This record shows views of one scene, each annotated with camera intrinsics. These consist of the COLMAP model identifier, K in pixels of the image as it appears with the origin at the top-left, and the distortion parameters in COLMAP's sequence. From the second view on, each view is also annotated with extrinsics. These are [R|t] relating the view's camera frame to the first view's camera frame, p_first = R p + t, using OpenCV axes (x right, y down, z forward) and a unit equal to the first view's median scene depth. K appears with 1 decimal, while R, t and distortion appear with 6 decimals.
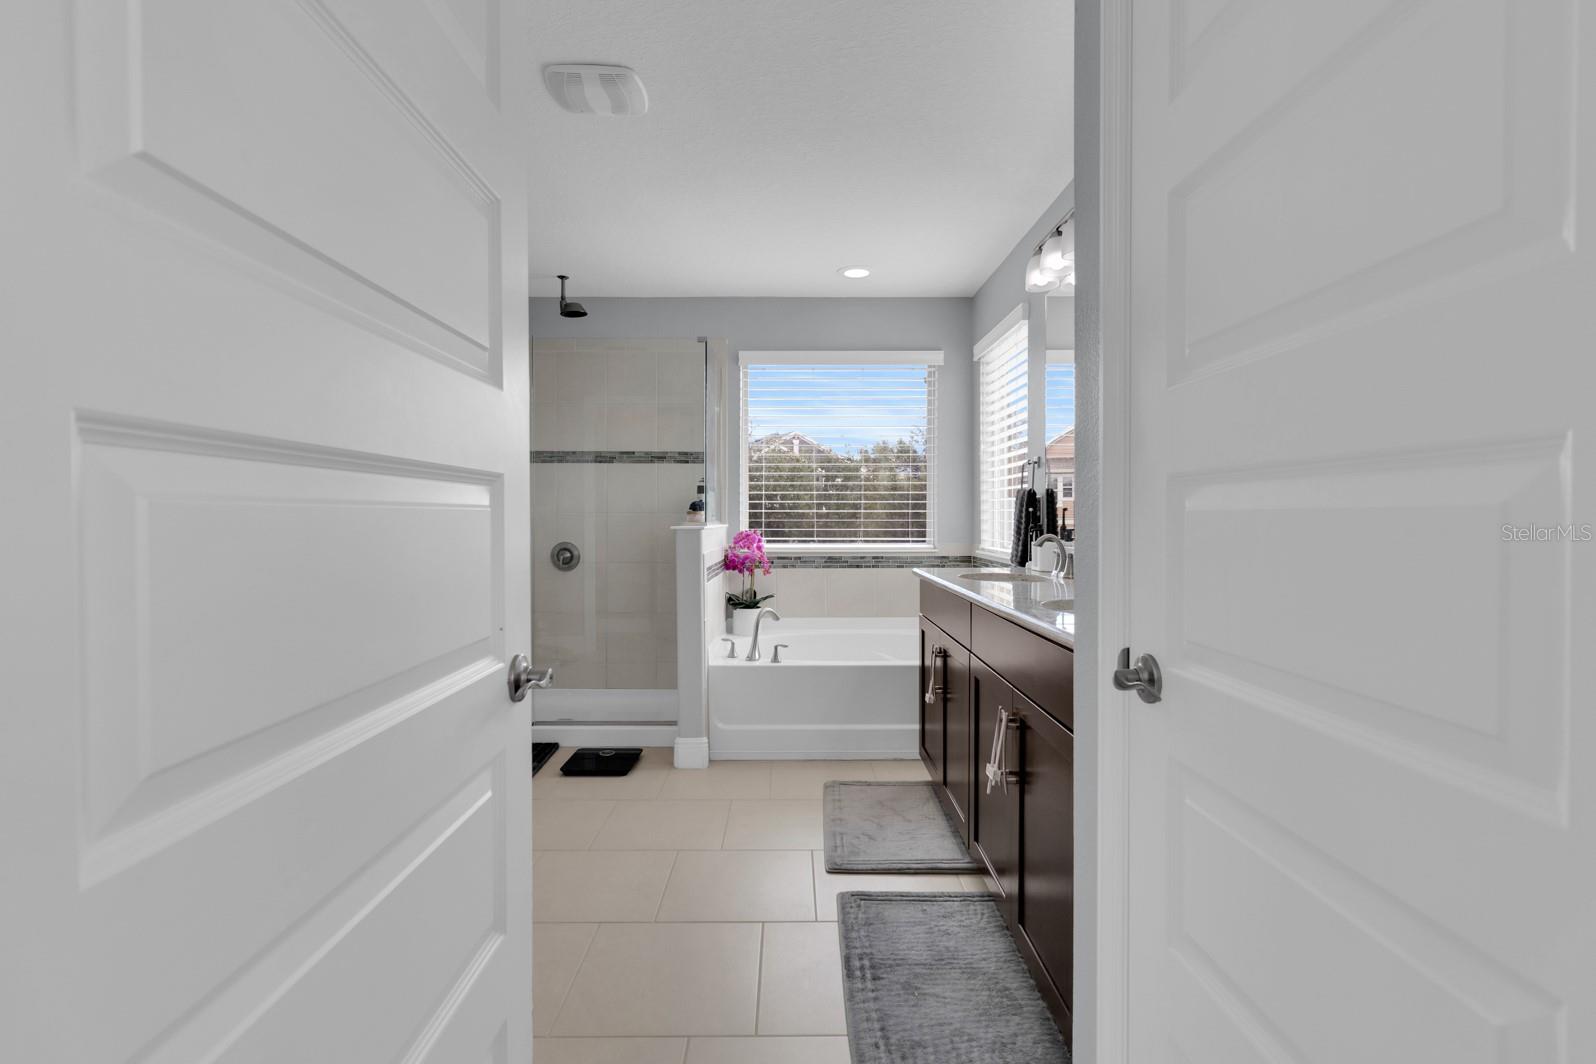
lens RADIAL K [[745.4, 0, 804.5], [0, 745.4, 528.3], [0, 0, 1]] dist [-0.000416, 0.000315]
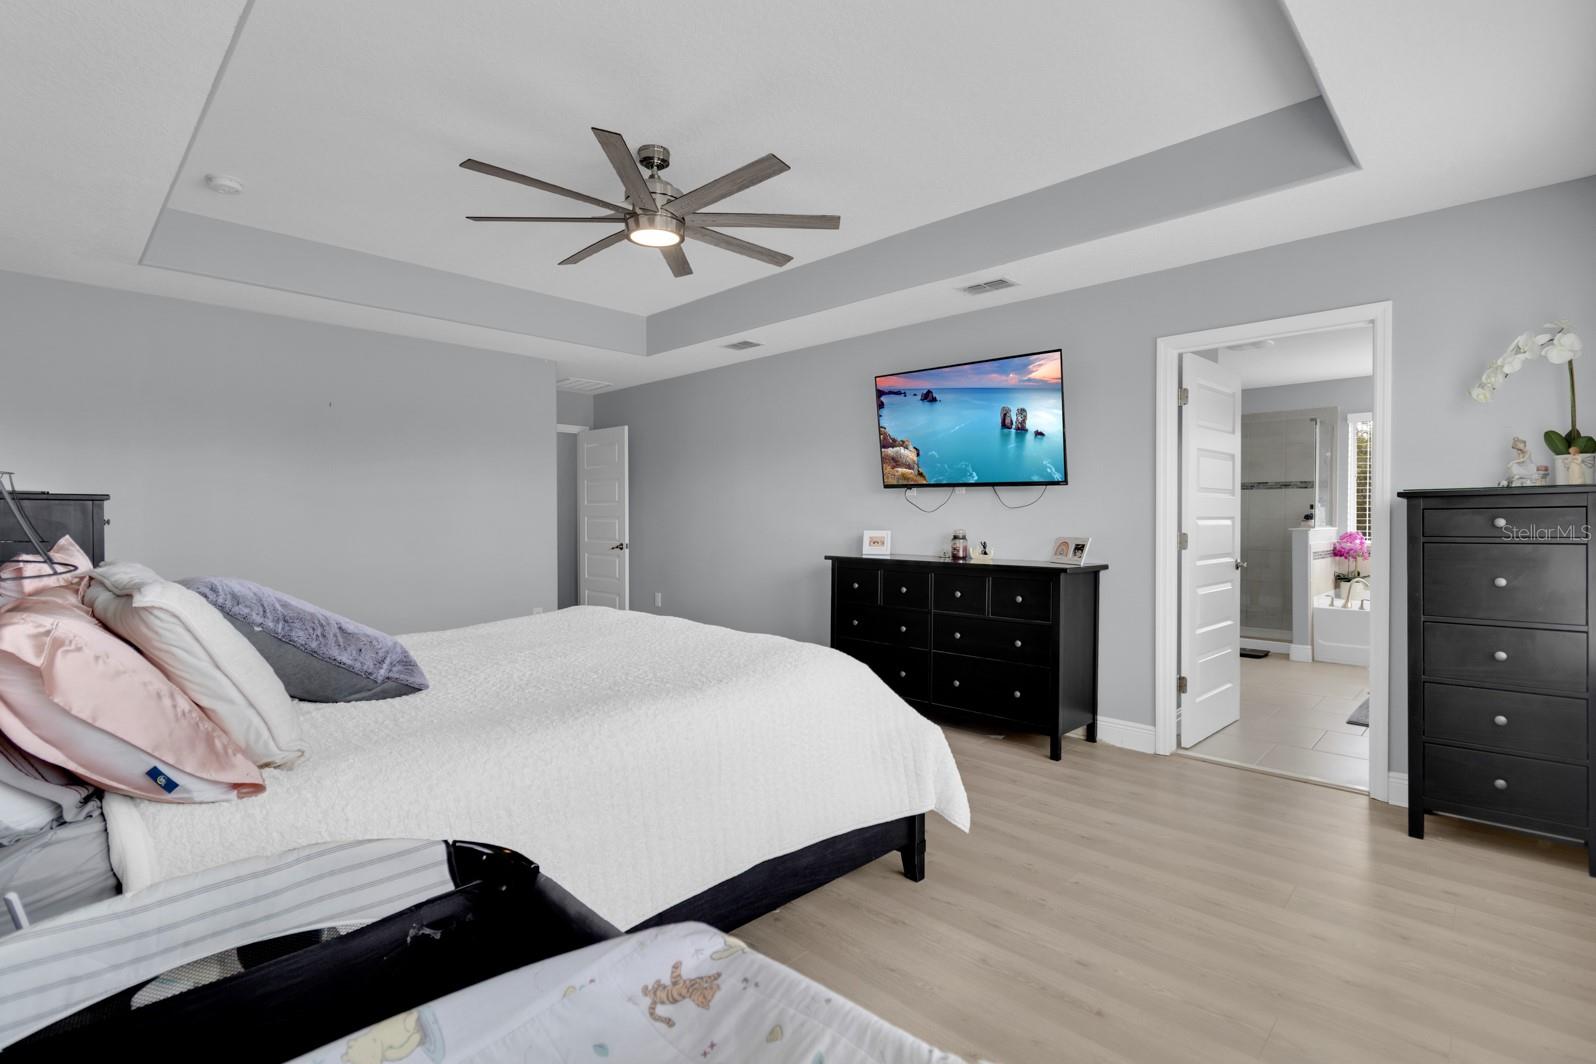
lens RADIAL K [[745.4, 0, 804.5], [0, 745.4, 528.3], [0, 0, 1]] dist [-0.000416, 0.000315]
pose [[0.702080, 0.004702, -0.712083, 0.230984], [-0.009214, 0.999954, -0.002482, 0.010507], [0.712038, 0.008304, 0.702091, -0.903771]]
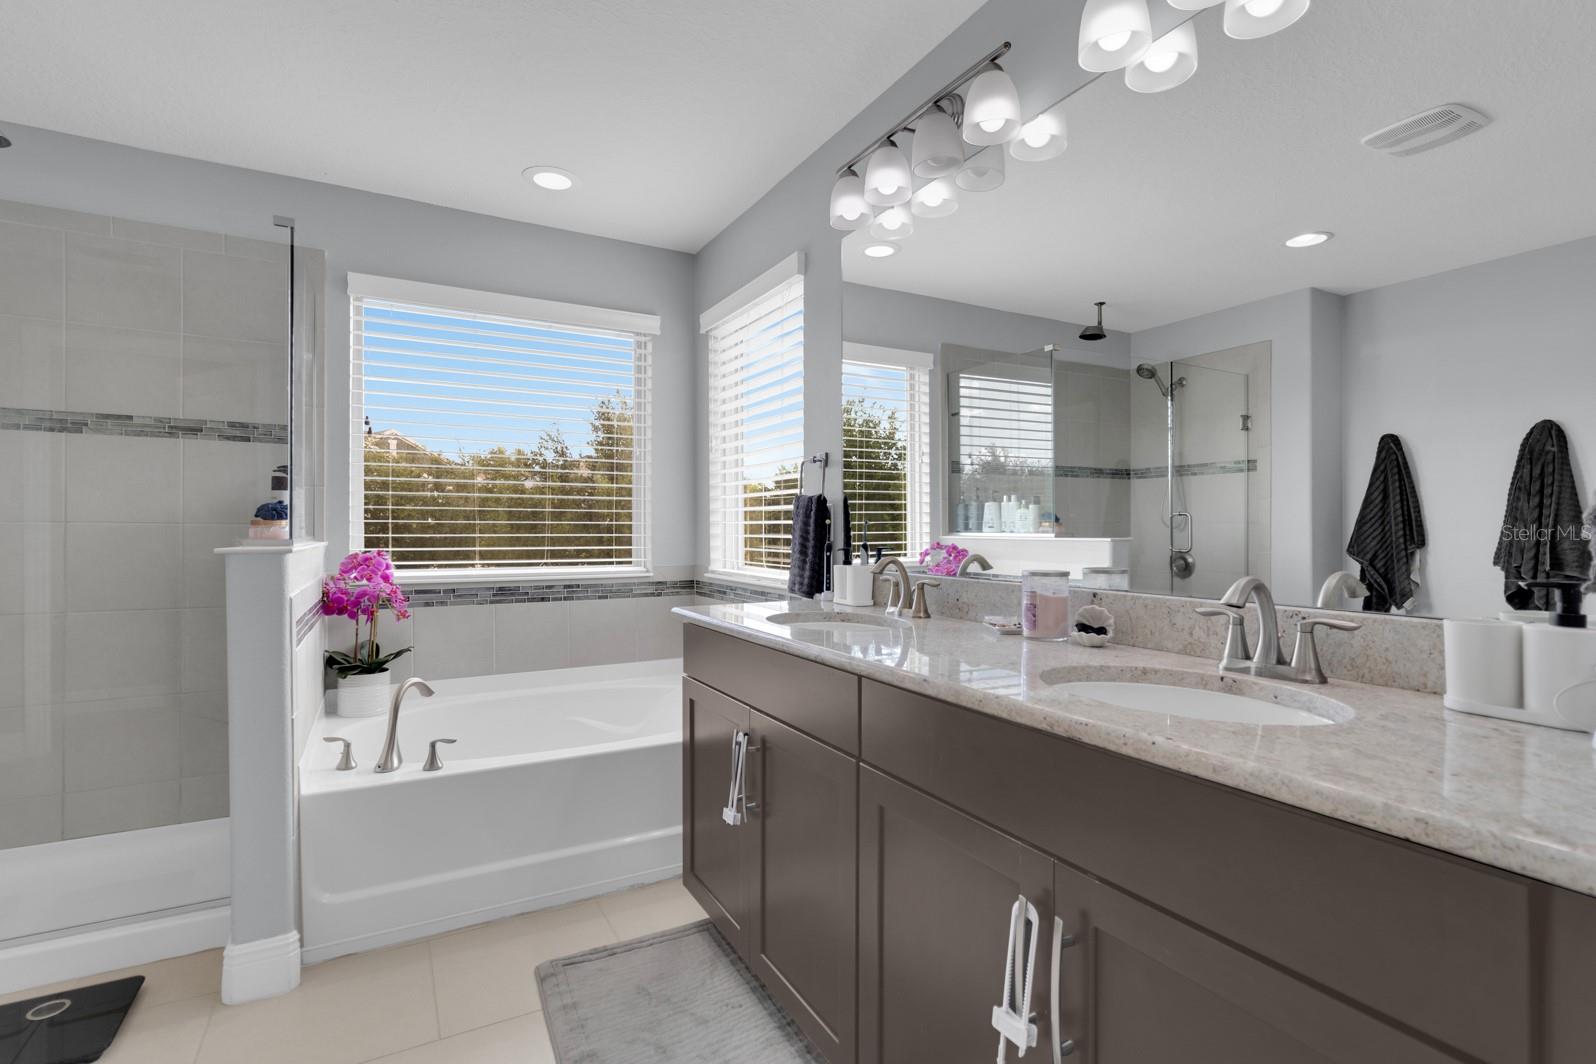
lens RADIAL K [[729.7, 0, 804.4], [0, 729.7, 534.5], [0, 0, 1]] dist [0.001115, 0.000862]
pose [[0.873526, -0.000551, 0.486777, -0.053286], [0.004779, 0.999961, -0.007444, -0.005192], [-0.486753, 0.008829, 0.873495, 0.275126]]
